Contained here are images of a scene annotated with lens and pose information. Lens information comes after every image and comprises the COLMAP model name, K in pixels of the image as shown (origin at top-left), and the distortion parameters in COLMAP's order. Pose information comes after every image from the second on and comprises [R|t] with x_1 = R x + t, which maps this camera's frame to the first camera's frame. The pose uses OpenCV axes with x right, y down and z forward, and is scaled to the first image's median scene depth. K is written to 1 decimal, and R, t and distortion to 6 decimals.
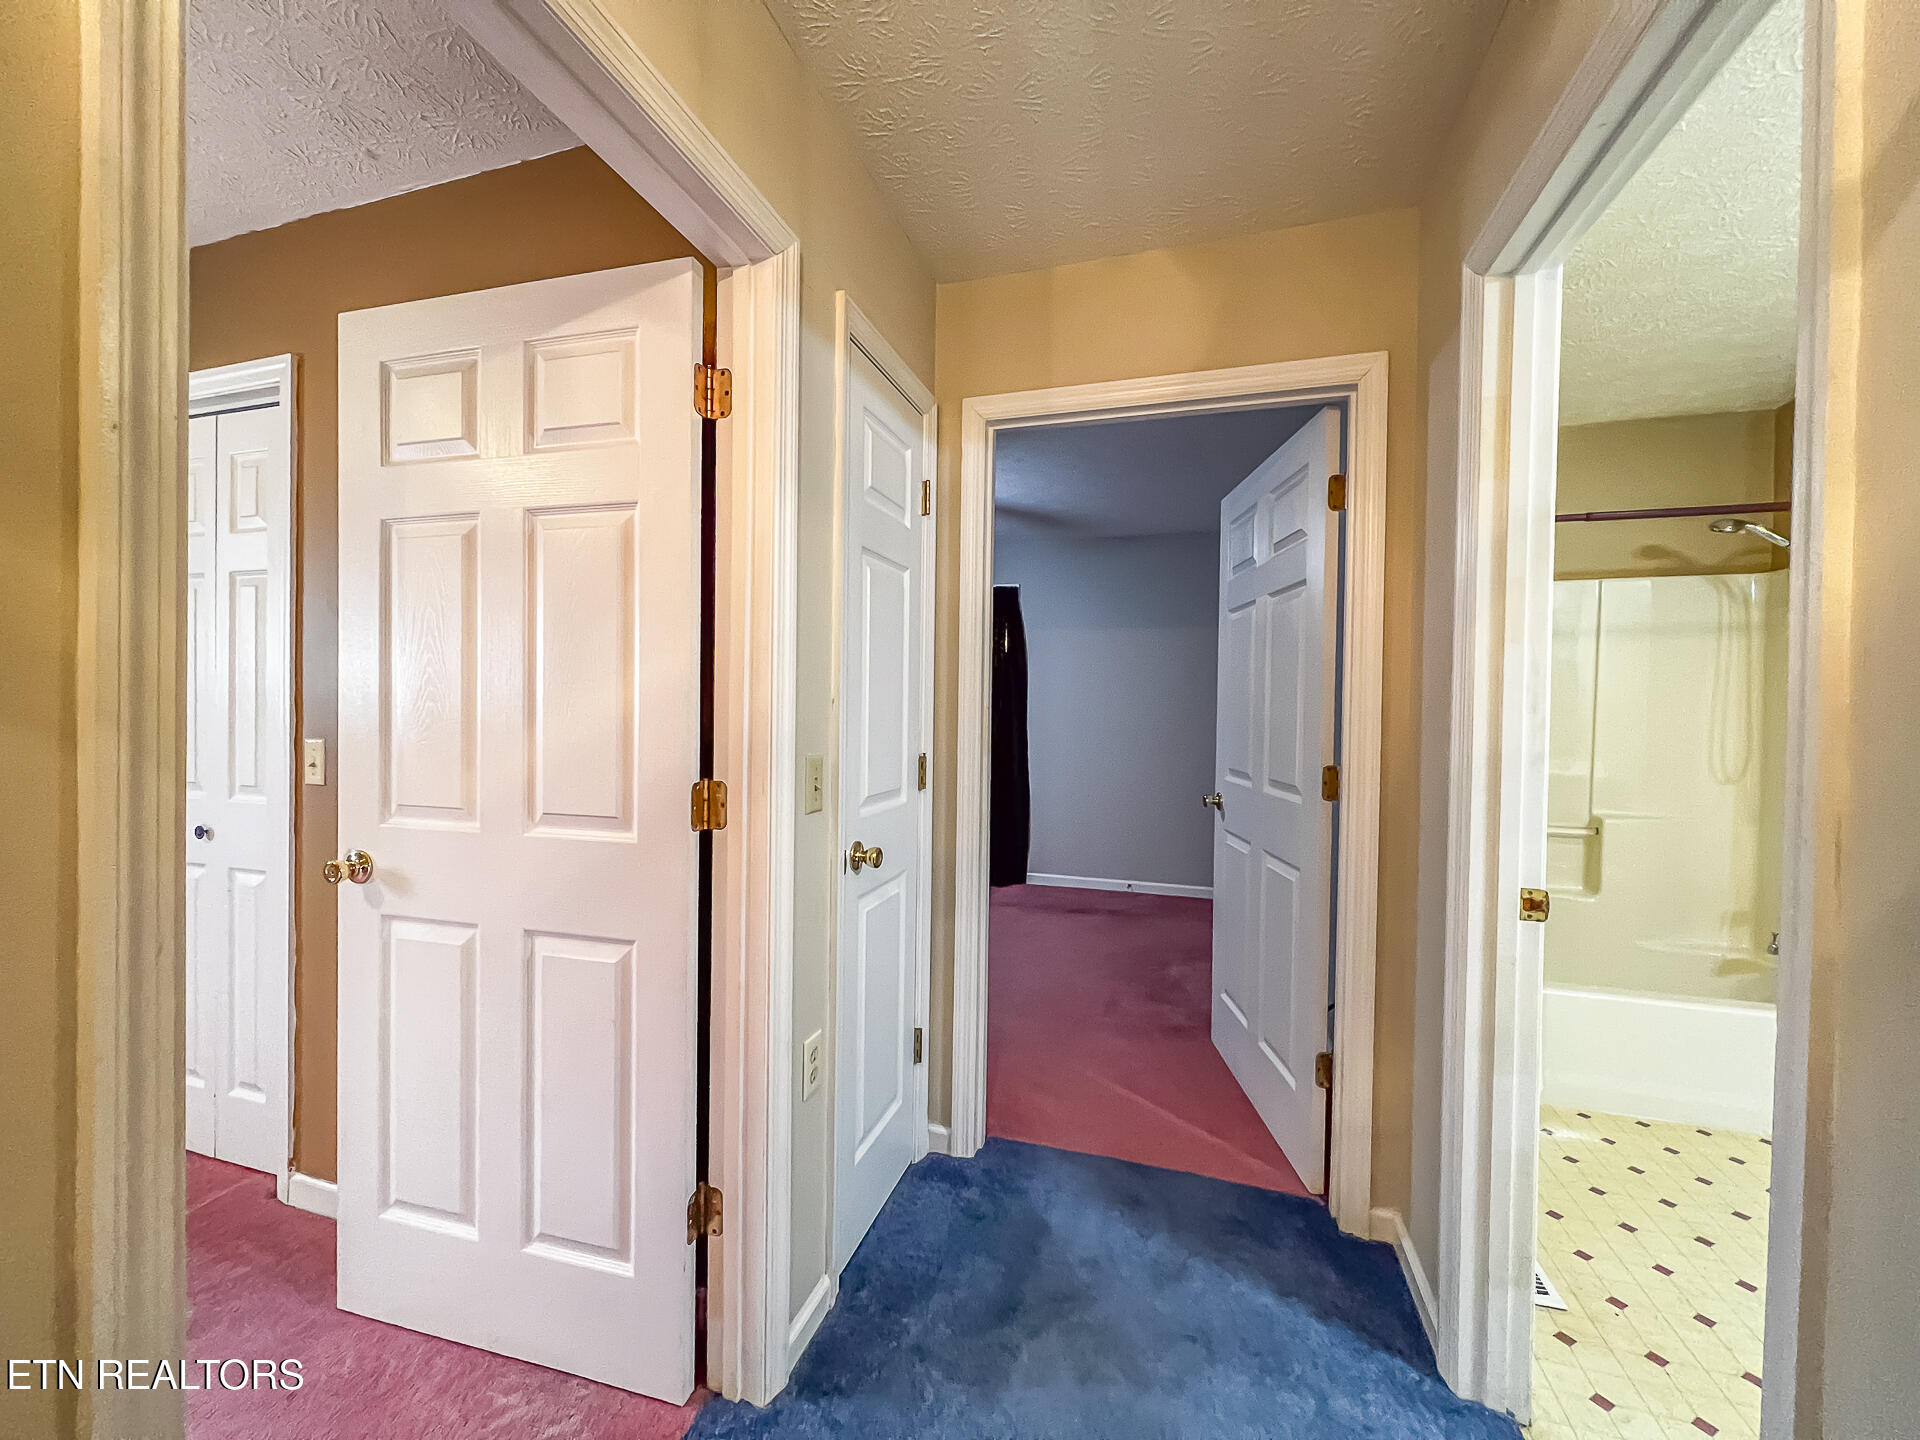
lens RADIAL K [[771.9, 0, 954.8], [0, 771.9, 722.8], [0, 0, 1]] dist [-0.000924, -0.000140]
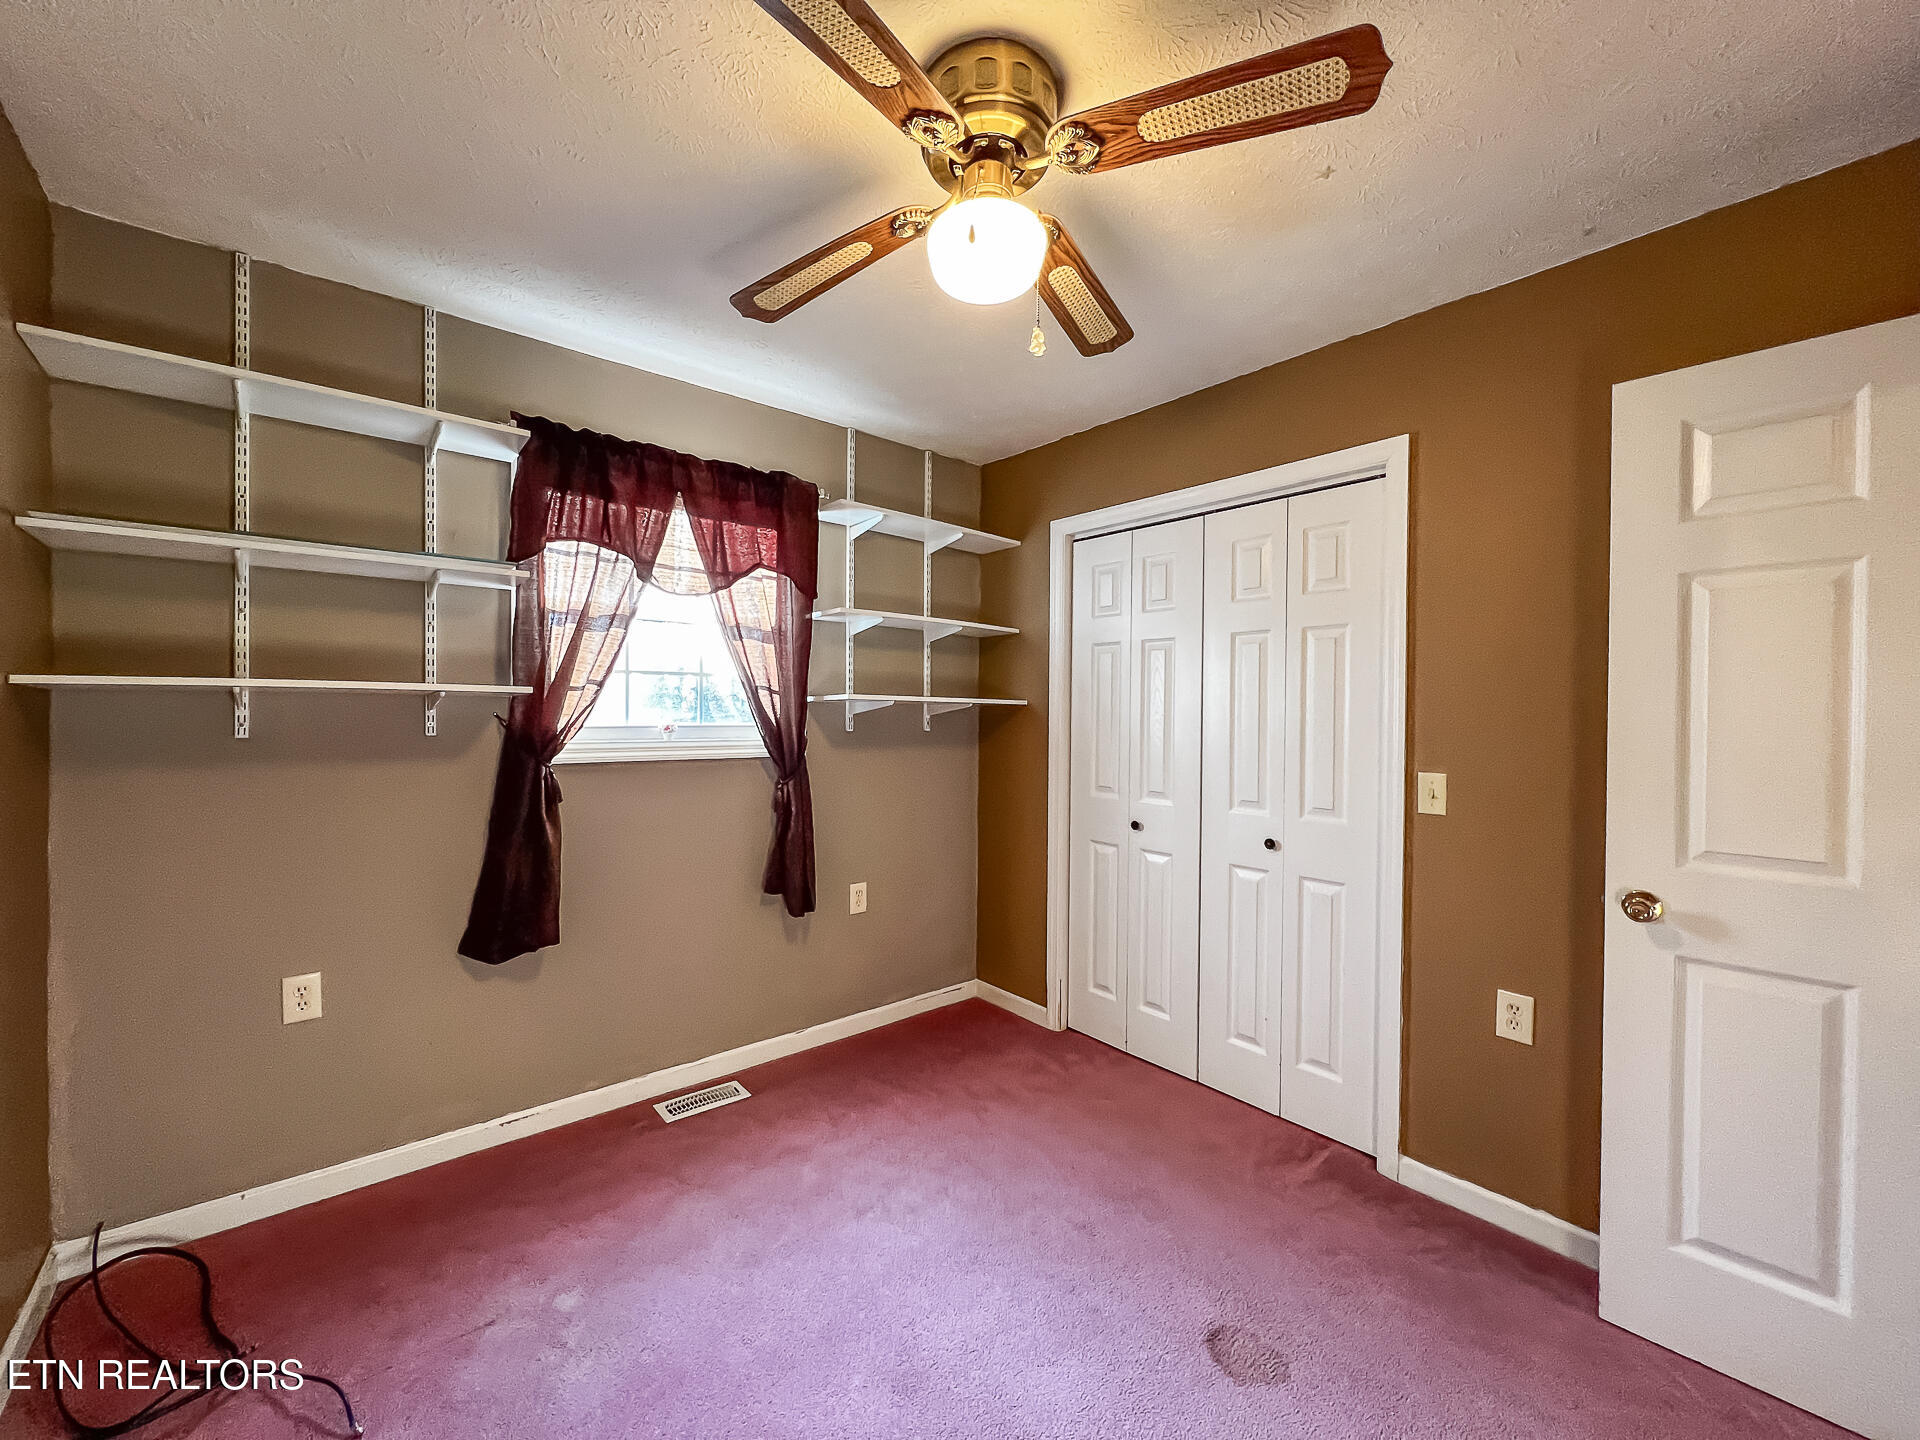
lens RADIAL K [[767.9, 0, 952.3], [0, 767.9, 713.9], [0, 0, 1]] dist [-0.000690, -0.000031]
pose [[0.851715, -0.001855, -0.524002, -0.842654], [-0.006298, 0.999885, -0.013777, -0.044647], [0.523967, 0.015034, 0.851606, -0.317816]]
